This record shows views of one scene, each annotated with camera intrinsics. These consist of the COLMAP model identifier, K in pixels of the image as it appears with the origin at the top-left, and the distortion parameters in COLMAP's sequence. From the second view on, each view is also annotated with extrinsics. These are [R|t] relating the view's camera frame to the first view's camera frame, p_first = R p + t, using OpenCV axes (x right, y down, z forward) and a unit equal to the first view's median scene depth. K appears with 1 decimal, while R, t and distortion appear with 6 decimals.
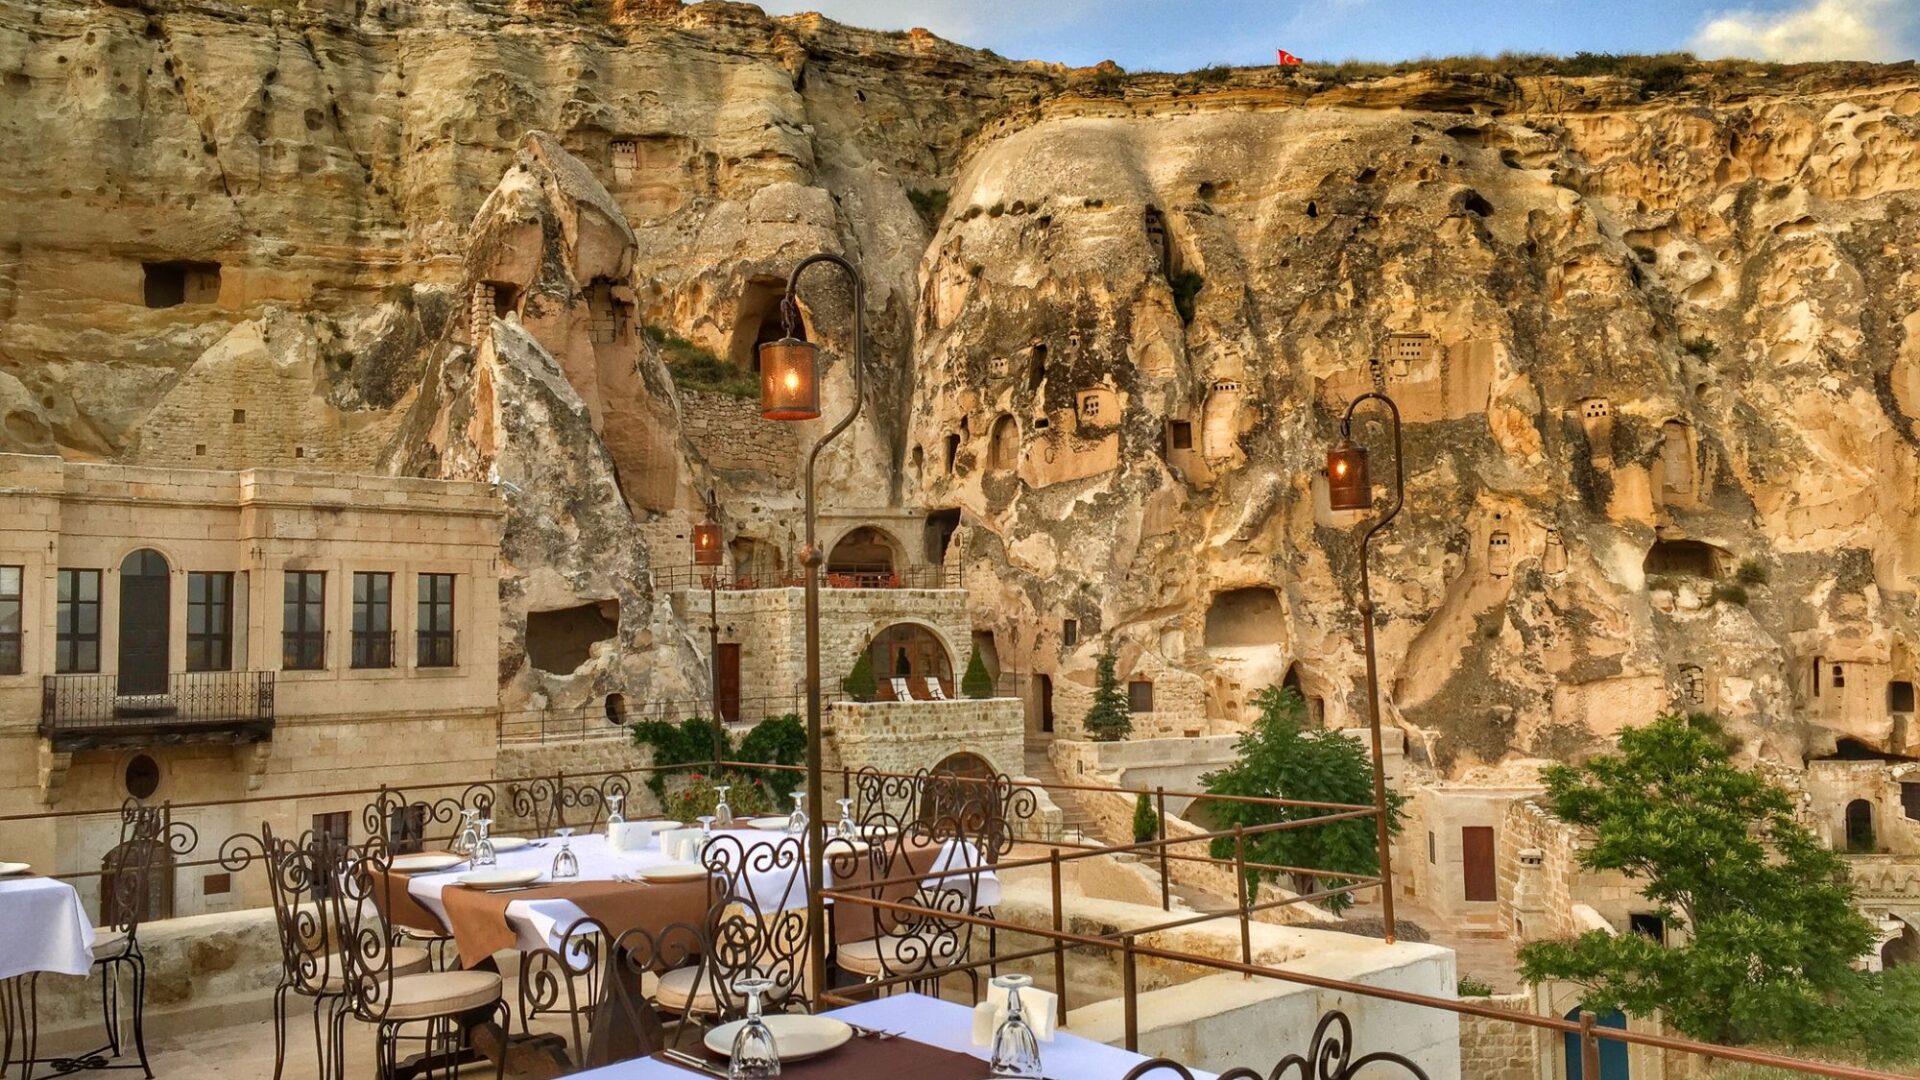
lens RADIAL K [[1596.6, 0, 911.8], [0, 1596.6, 537.5], [0, 0, 1]] dist [0.038014, -0.015748]
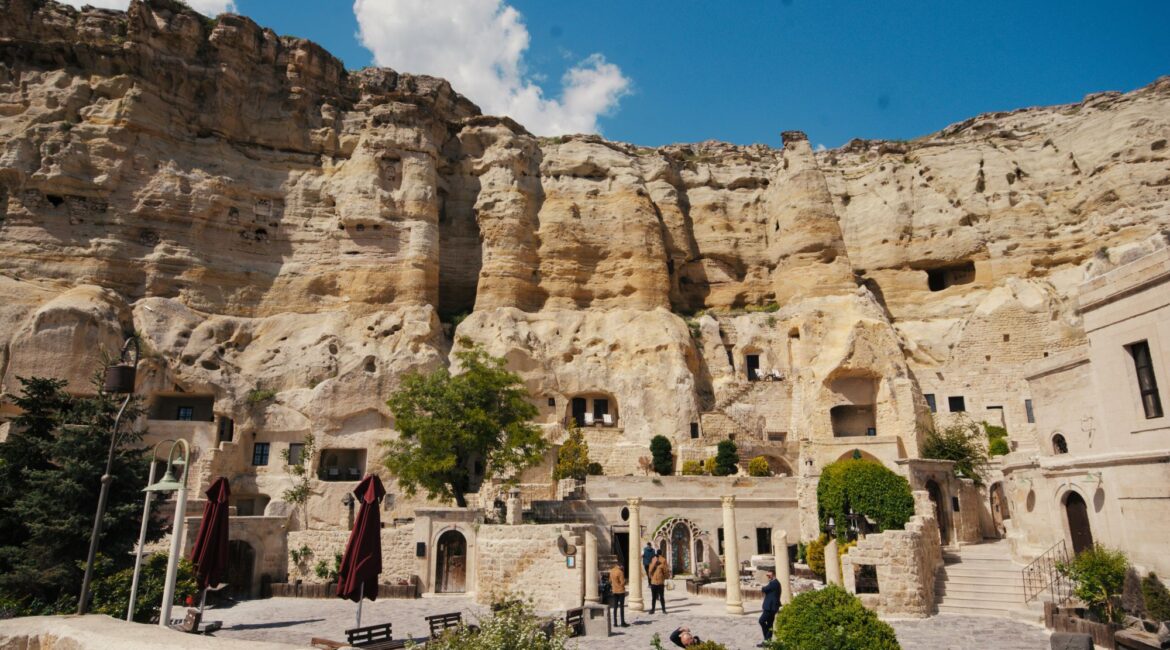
lens RADIAL K [[732.5, 0, 585.0], [0, 732.5, 325.0], [0, 0, 1]] dist [0.005371, 0.002144]
pose [[0.799314, -0.140590, -0.584235, -0.388928], [0.032322, 0.980897, -0.191821, 0.063106], [0.600043, 0.134442, 0.788590, 0.098086]]
